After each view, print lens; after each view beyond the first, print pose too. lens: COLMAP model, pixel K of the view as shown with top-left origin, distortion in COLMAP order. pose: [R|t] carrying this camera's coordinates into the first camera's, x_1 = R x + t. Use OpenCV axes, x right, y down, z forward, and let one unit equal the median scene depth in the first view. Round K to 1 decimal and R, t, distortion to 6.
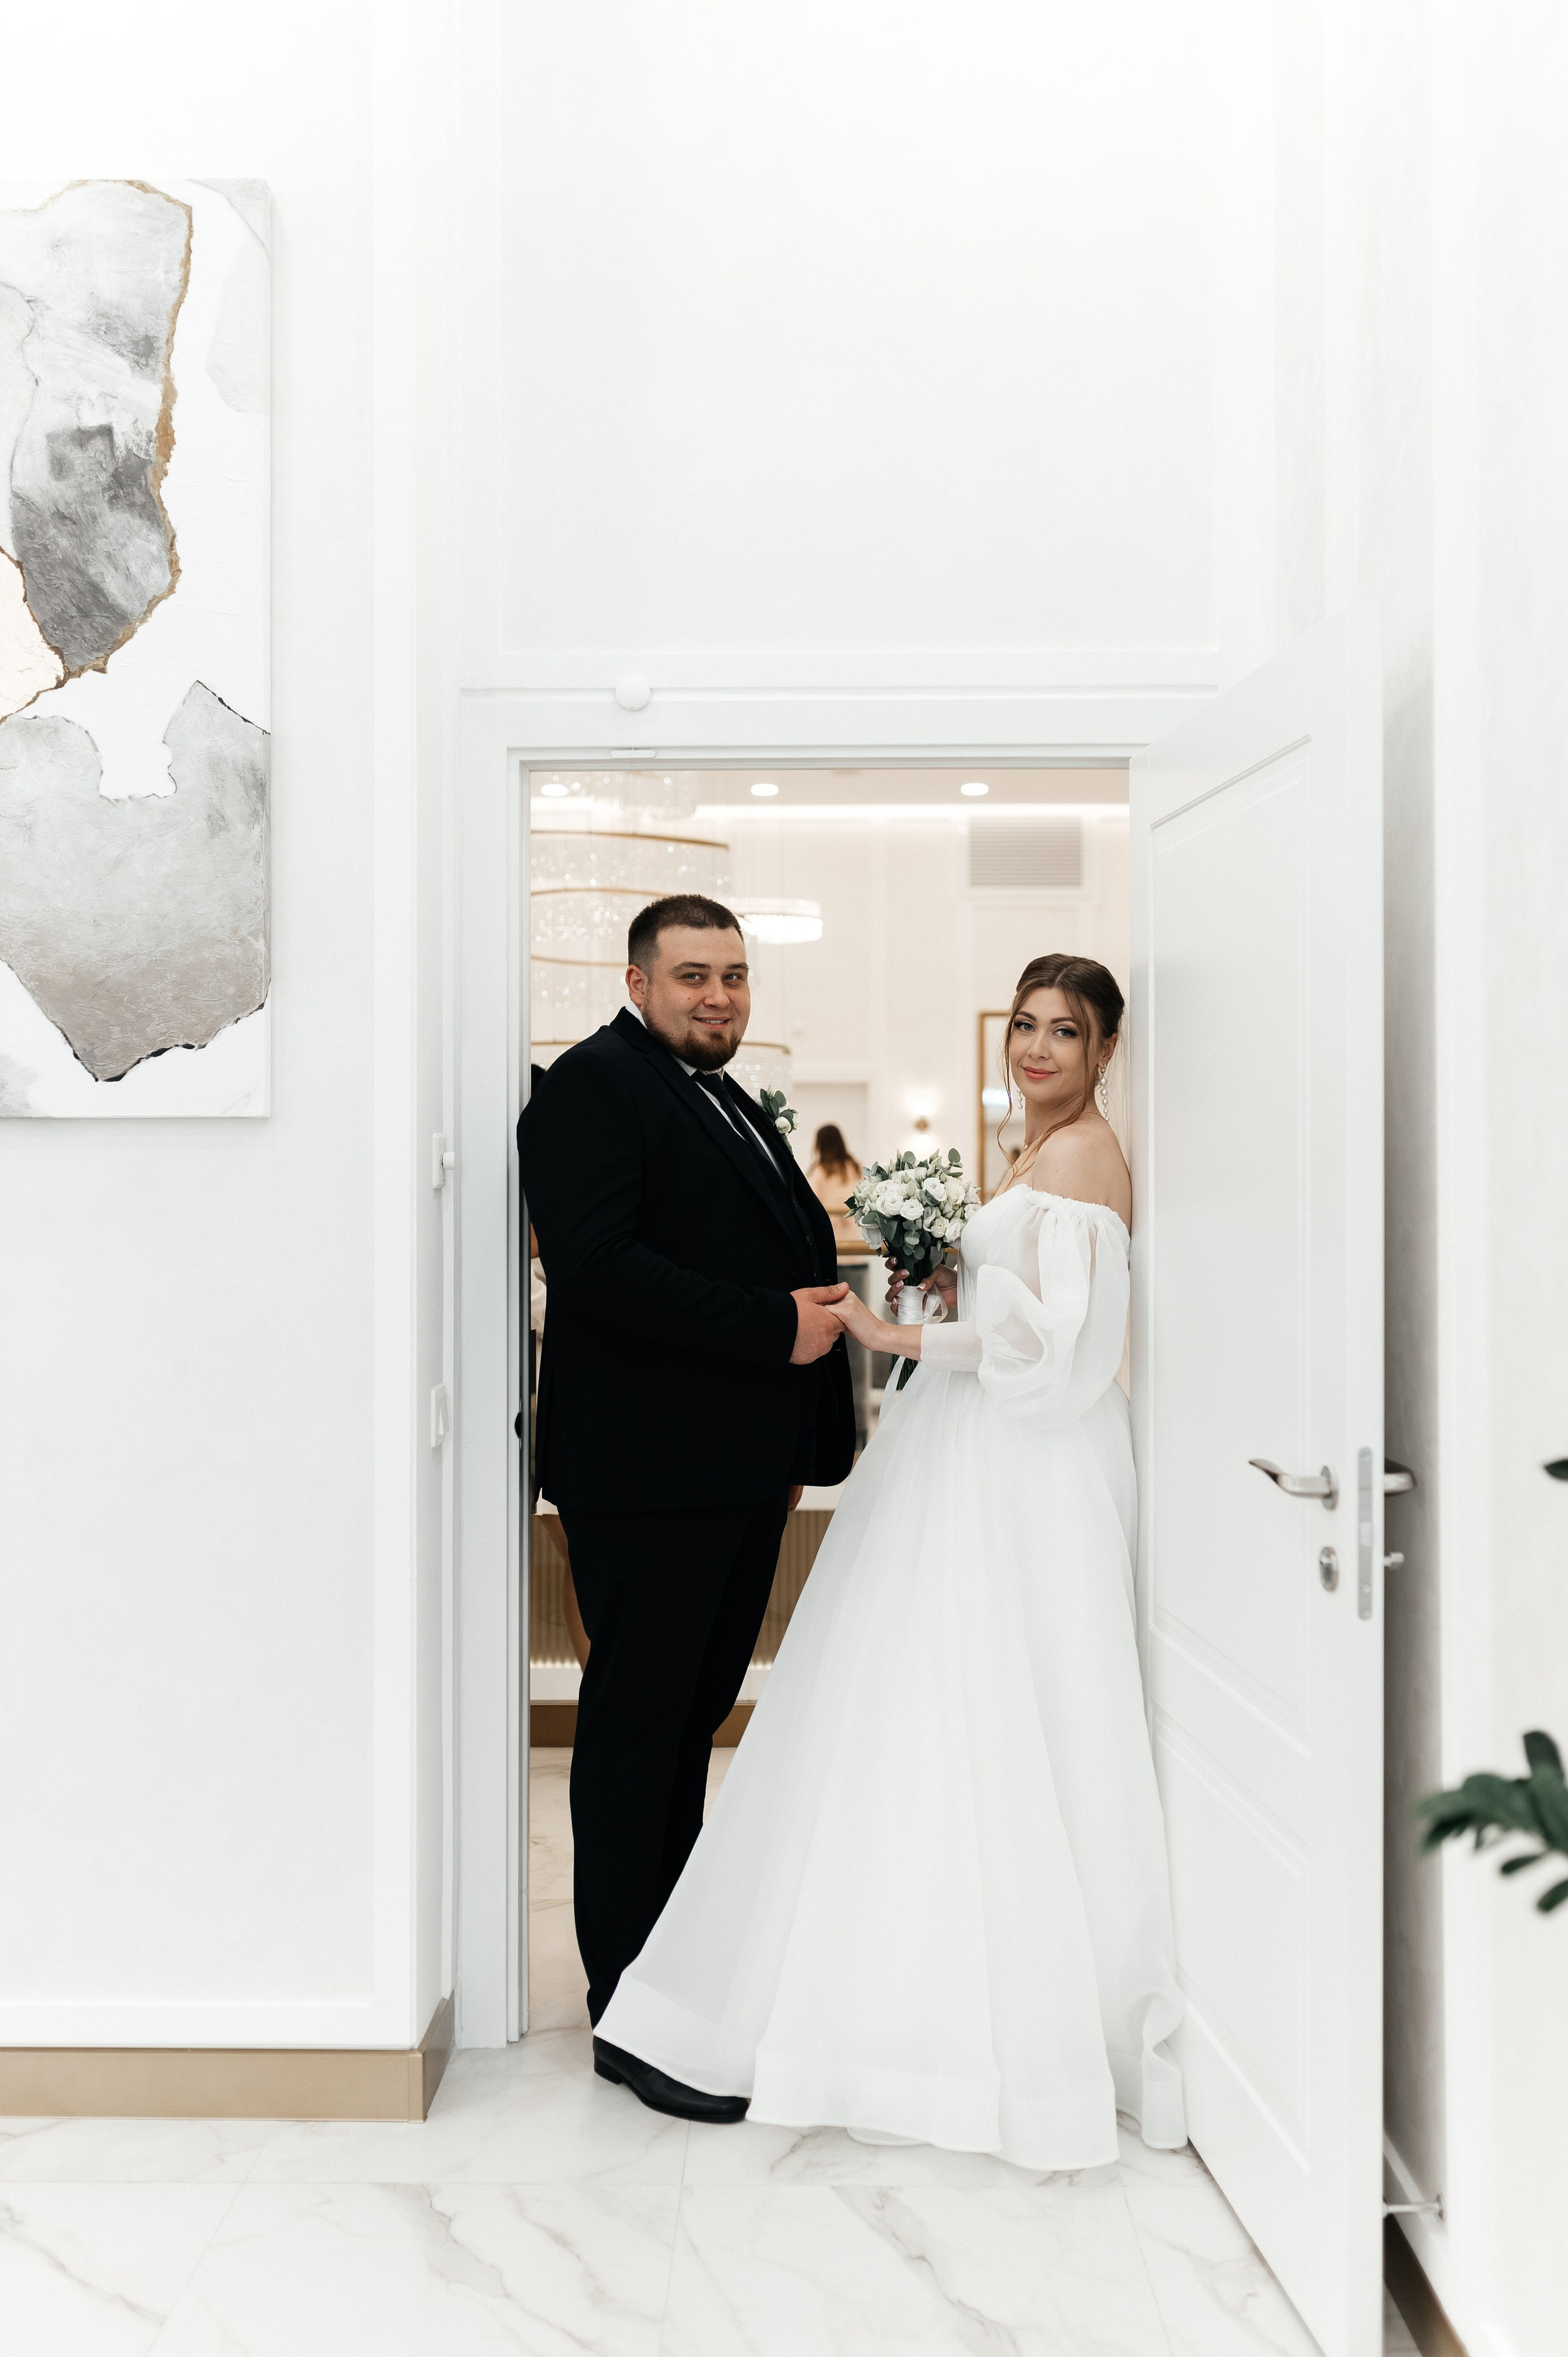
lens RADIAL K [[2381.4, 0, 784.0], [0, 2381.4, 1178.5], [0, 0, 1]] dist [0.000126, -0.000171]
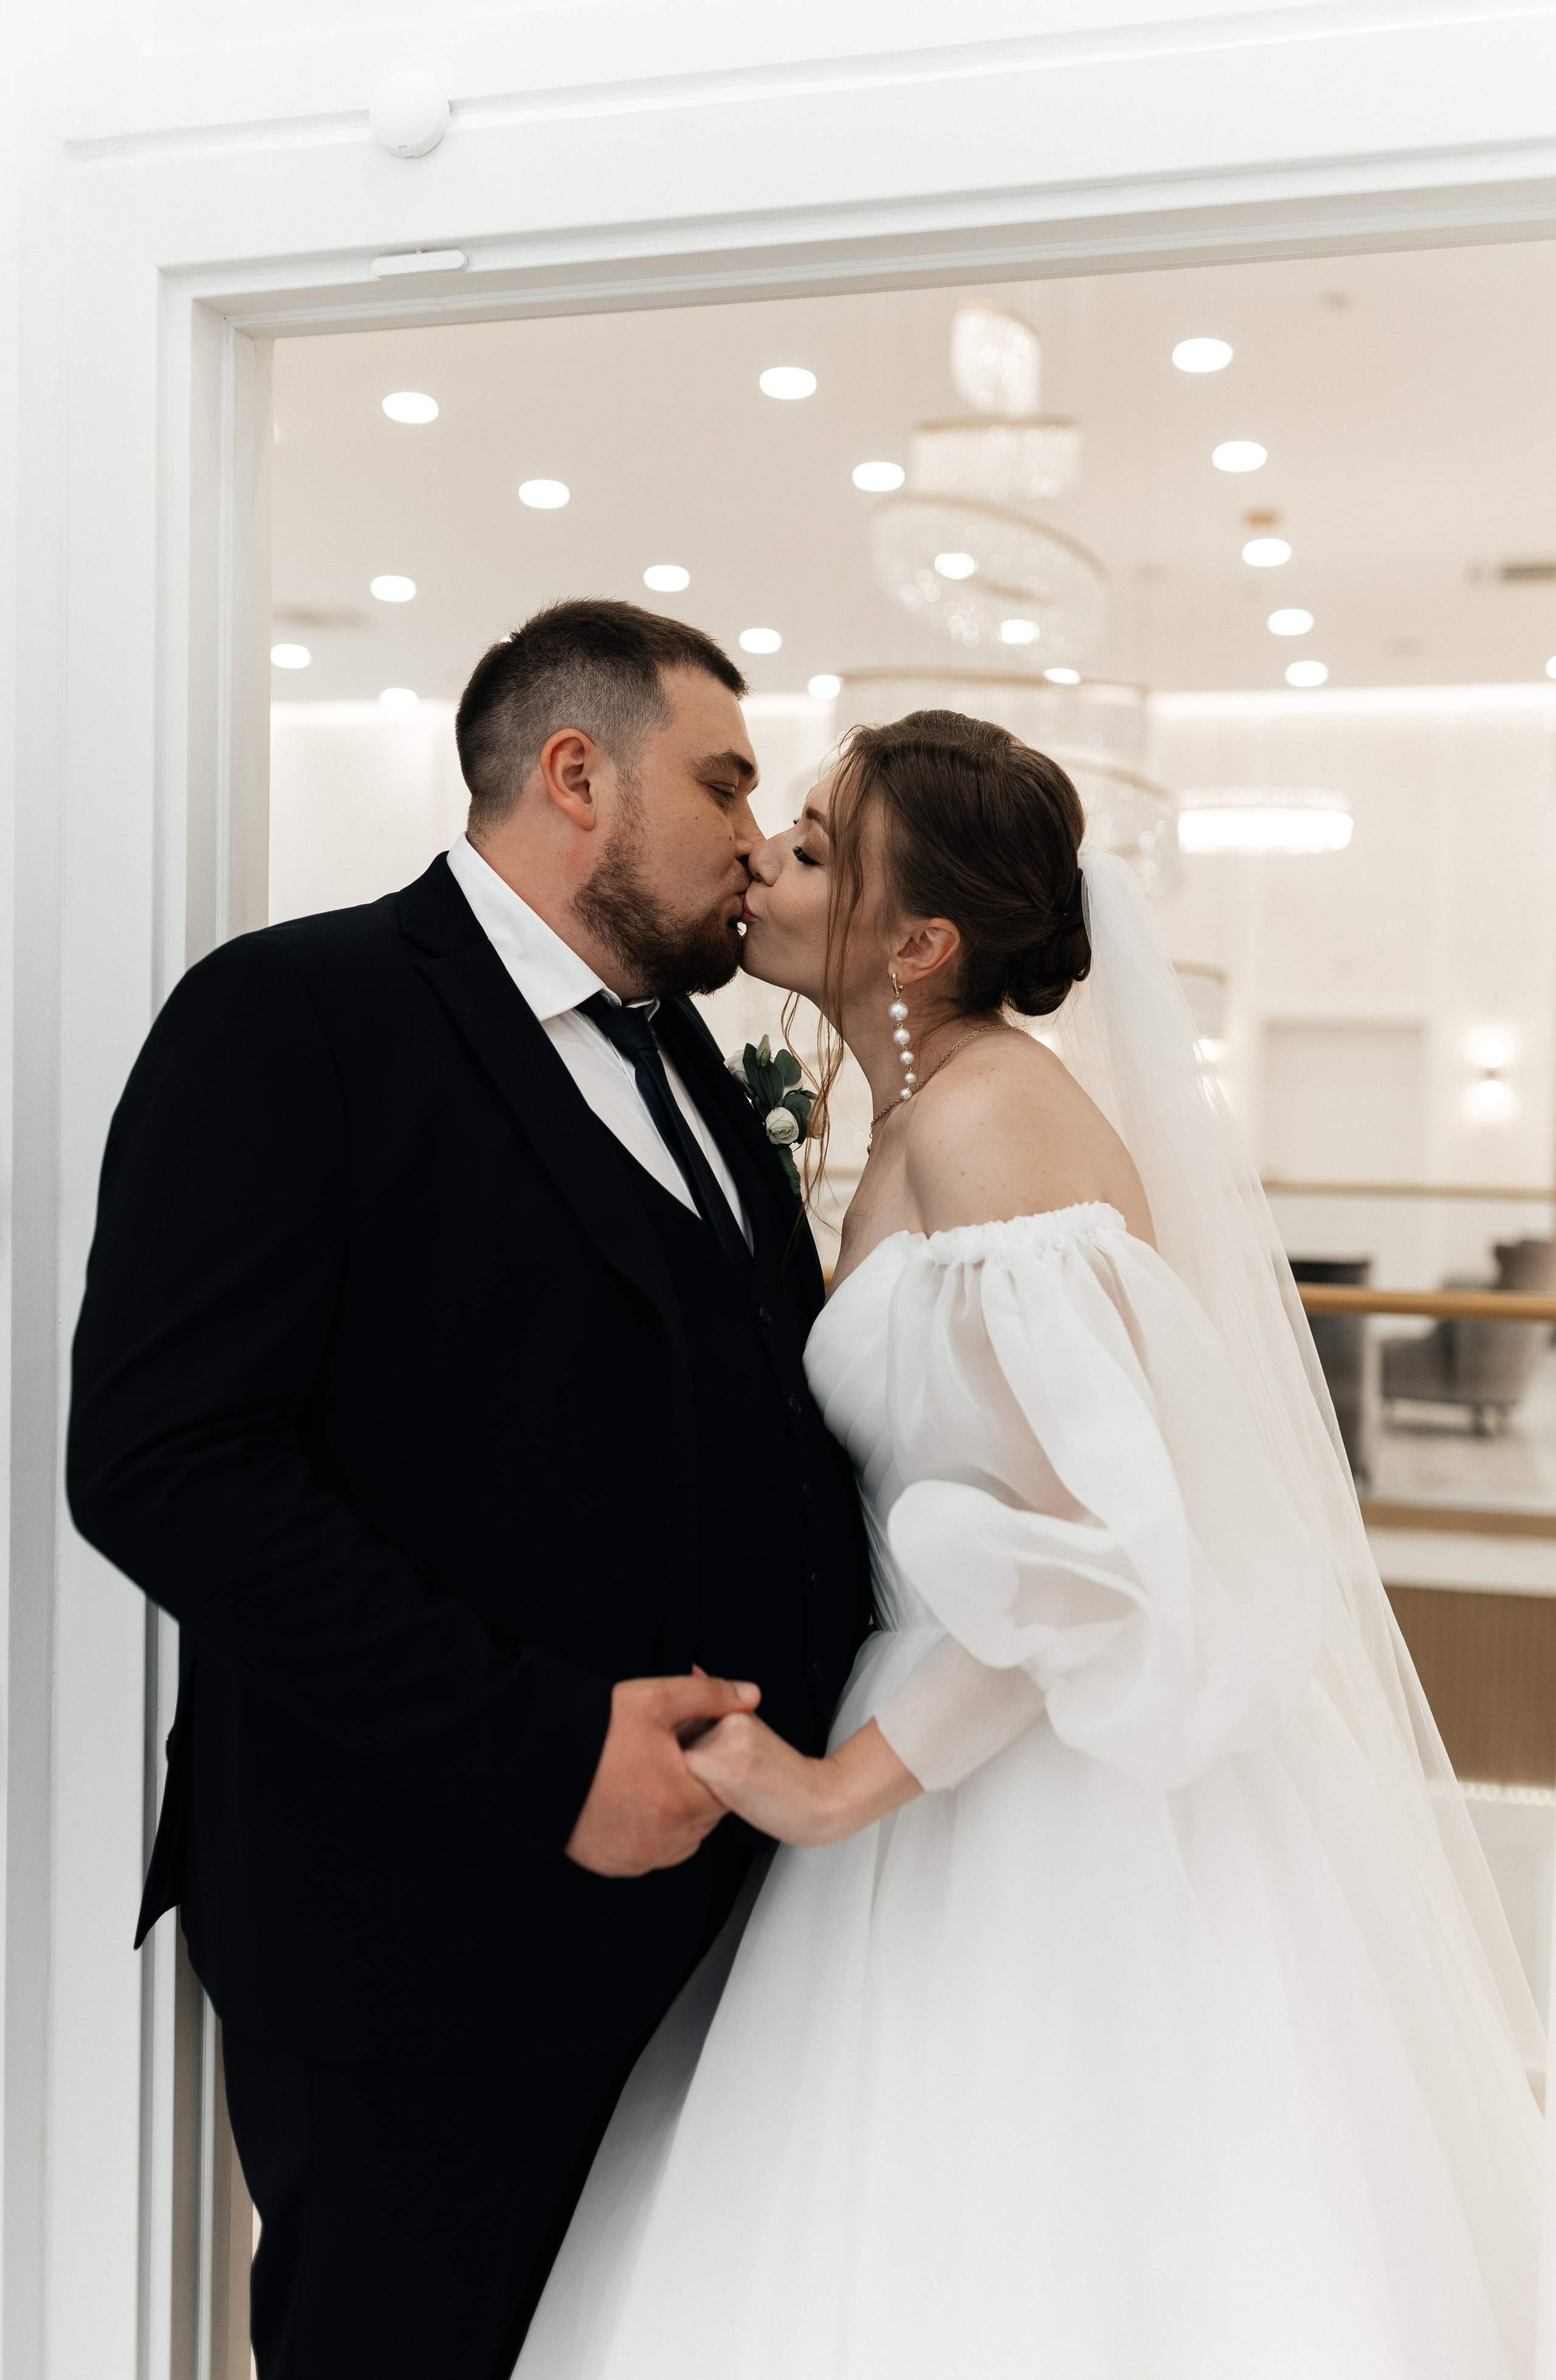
lens RADIAL K [[2353.6, 0, 778.0], [0, 2353.6, 1190.0], [0, 0, 1]] dist [-0.064925, 0.000797]
pose [[0.966004, 0.045705, -0.254453, 0.114063], [-0.036300, 0.998477, 0.041535, -0.029748], [0.255964, -0.030886, 0.966193, 0.598282]]
